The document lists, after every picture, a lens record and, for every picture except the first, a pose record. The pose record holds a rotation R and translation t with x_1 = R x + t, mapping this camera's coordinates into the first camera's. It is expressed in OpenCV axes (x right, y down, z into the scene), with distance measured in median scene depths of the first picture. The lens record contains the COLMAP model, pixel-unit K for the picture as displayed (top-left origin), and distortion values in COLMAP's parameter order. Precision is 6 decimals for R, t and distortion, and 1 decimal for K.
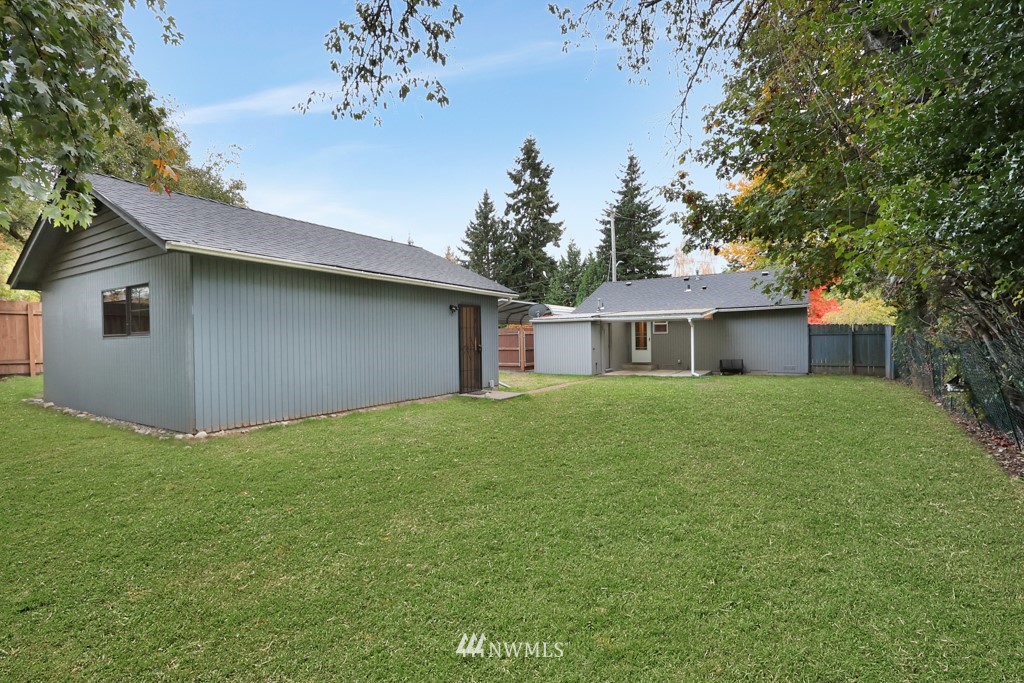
lens RADIAL K [[473.2, 0, 507.9], [0, 473.2, 343.2], [0, 0, 1]] dist [-0.015851, 0.003199]
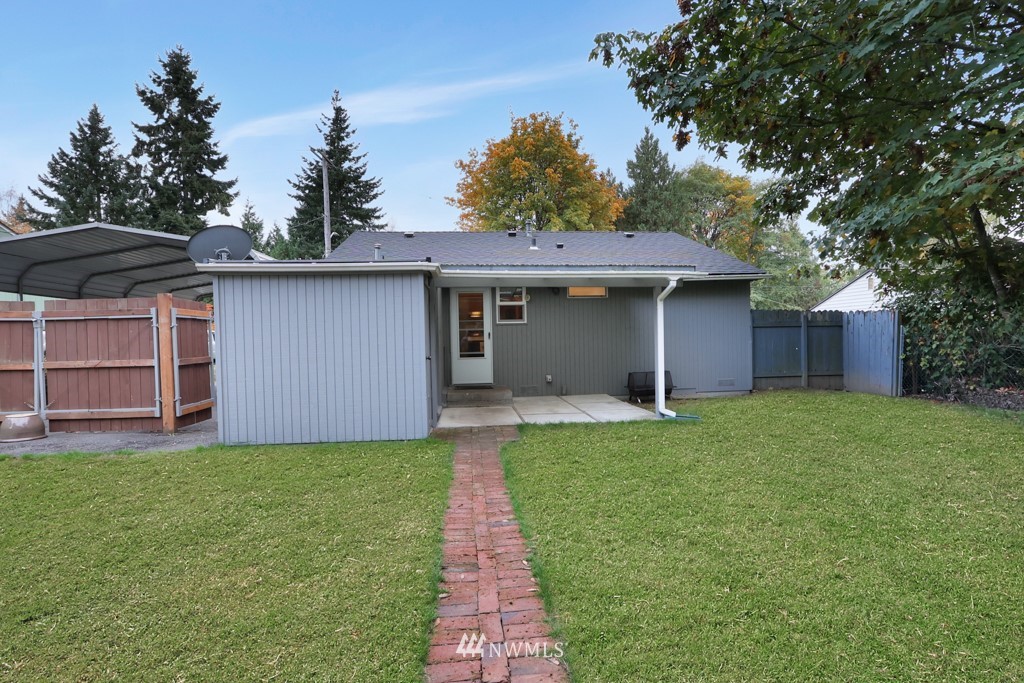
lens RADIAL K [[473.2, 0, 507.9], [0, 473.2, 343.2], [0, 0, 1]] dist [-0.015851, 0.003199]
pose [[0.789709, -0.003943, 0.613469, 0.005253], [0.012660, 0.999871, -0.009872, 0.001454], [-0.613351, 0.015563, 0.789657, 0.182397]]
